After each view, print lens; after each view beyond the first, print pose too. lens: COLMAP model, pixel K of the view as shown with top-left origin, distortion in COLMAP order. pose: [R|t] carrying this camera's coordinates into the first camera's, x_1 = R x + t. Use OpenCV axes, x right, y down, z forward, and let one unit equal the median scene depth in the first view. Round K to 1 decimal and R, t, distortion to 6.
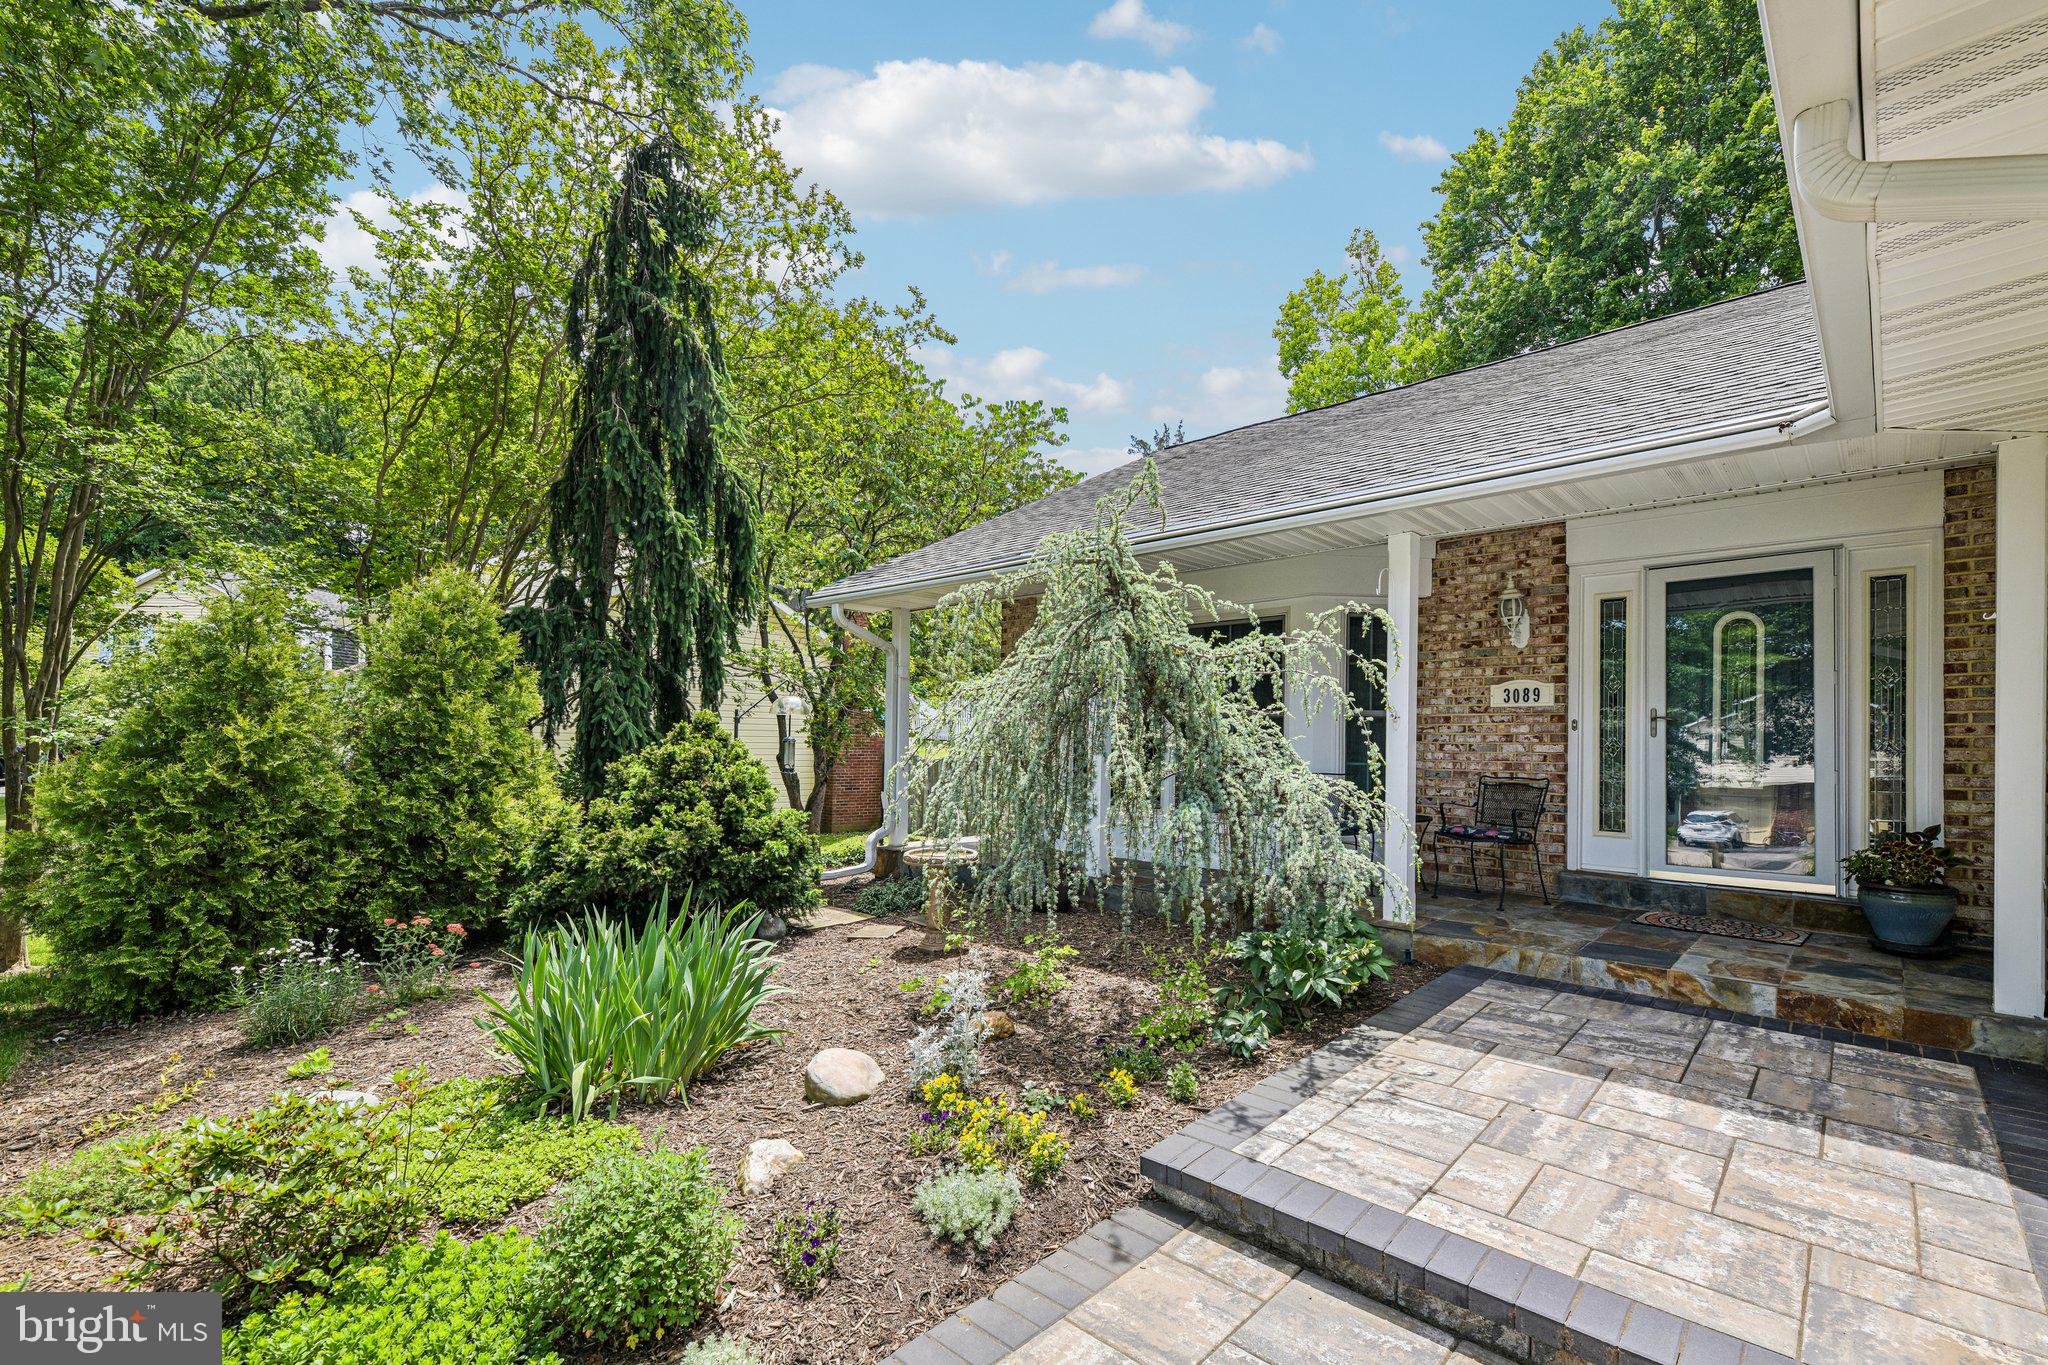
lens RADIAL K [[898.8, 0, 1024.1], [0, 898.8, 696.1], [0, 0, 1]] dist [-0.003783, 0.000036]
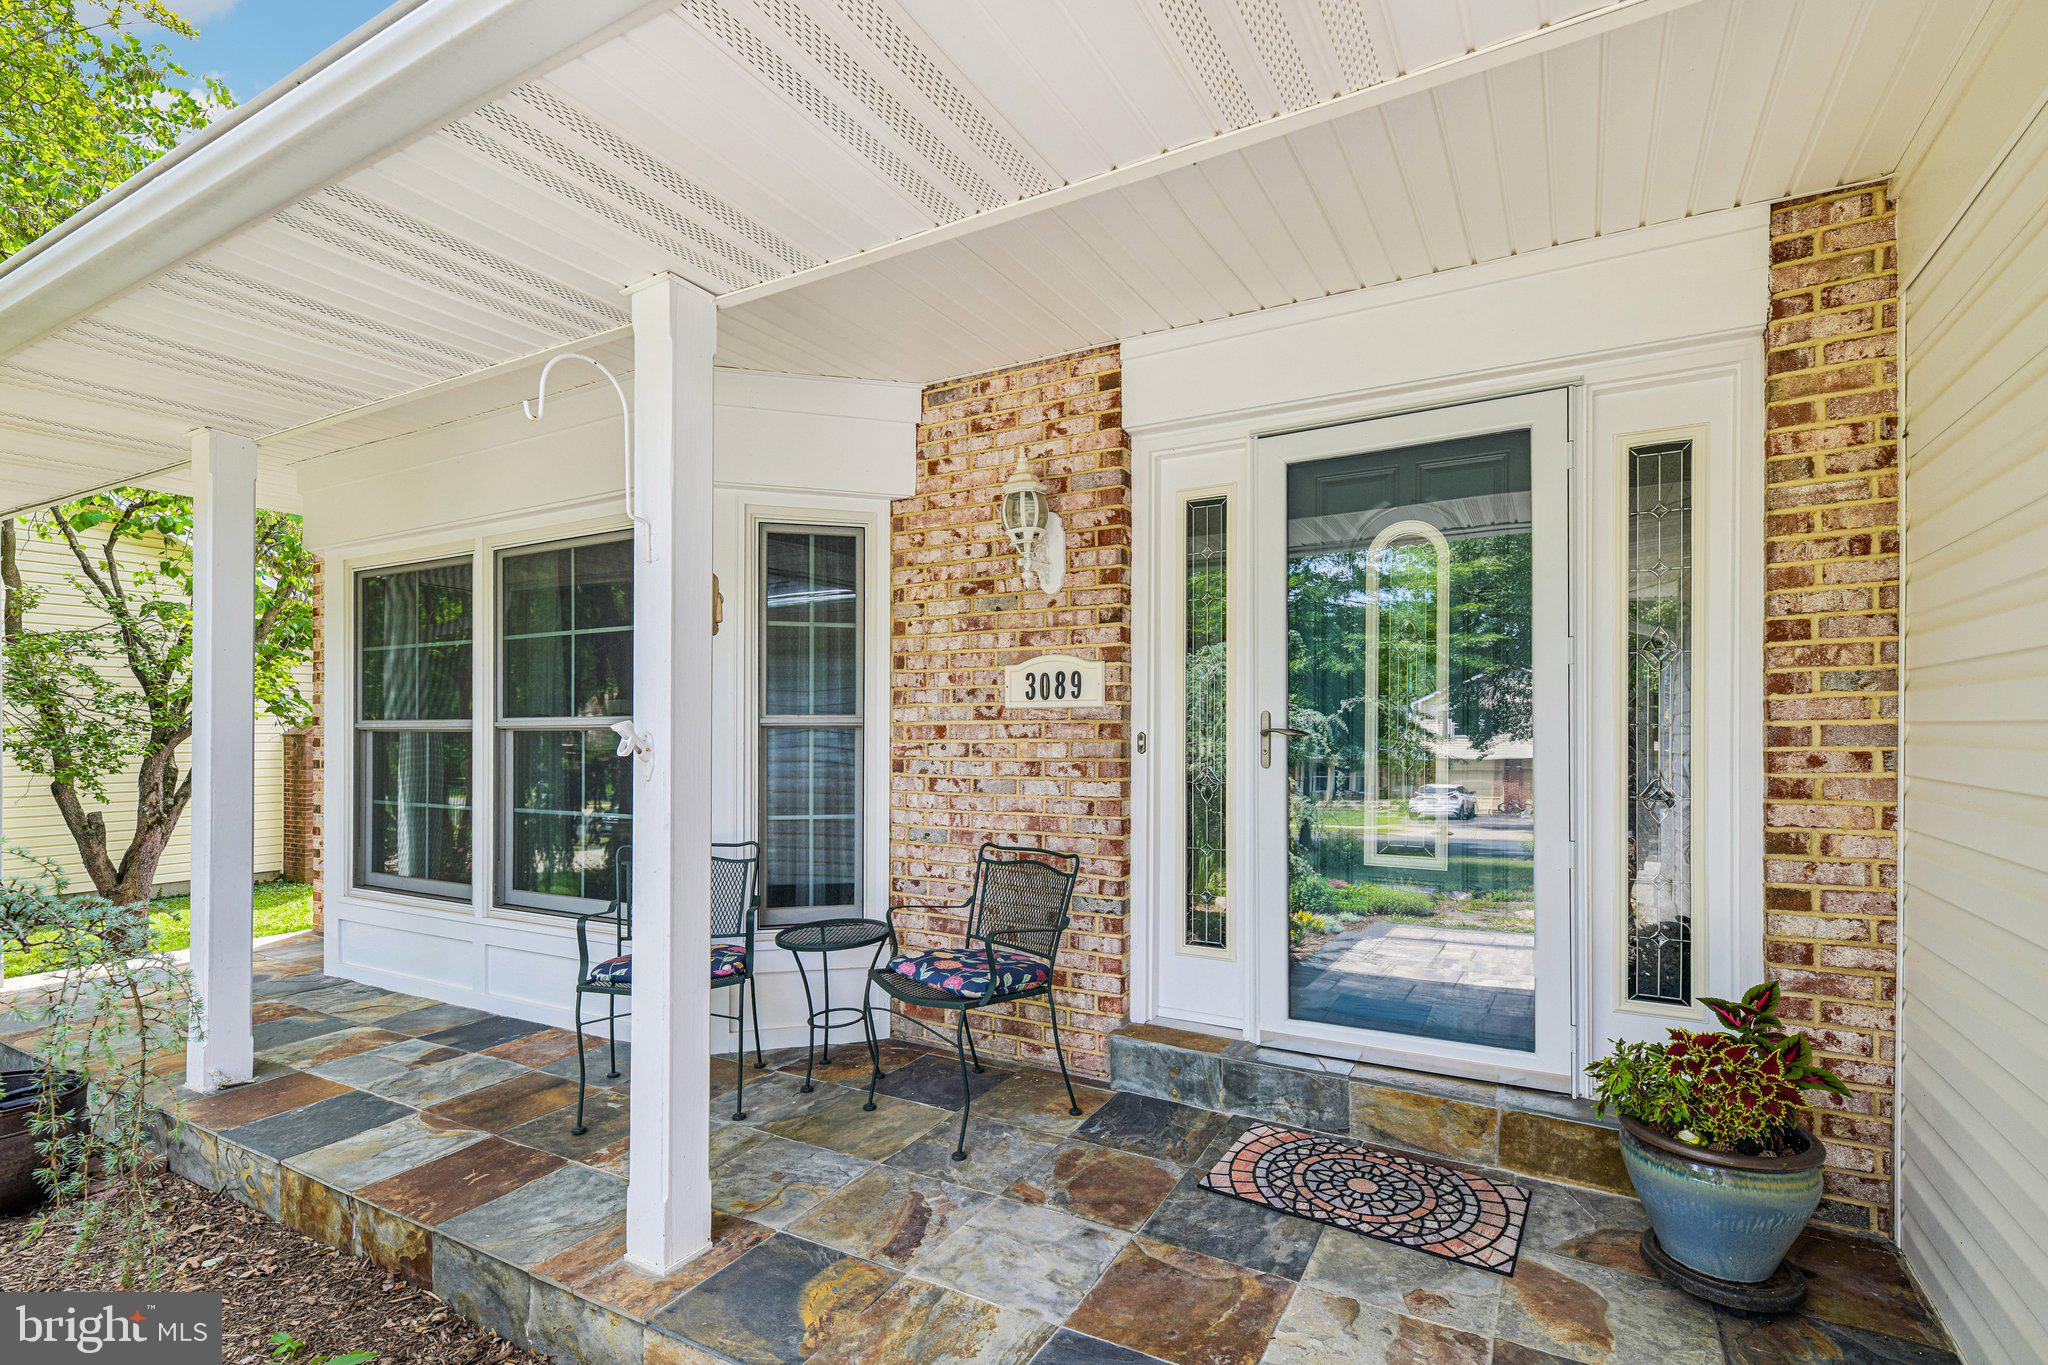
lens RADIAL K [[1007.6, 0, 1027.4], [0, 1007.6, 682.2], [0, 0, 1]] dist [0.003793, 0.000621]
pose [[0.966305, -0.009636, 0.257220, 0.400112], [0.006987, 0.999913, 0.011212, -0.009636], [-0.257305, -0.009037, 0.966288, 0.456142]]
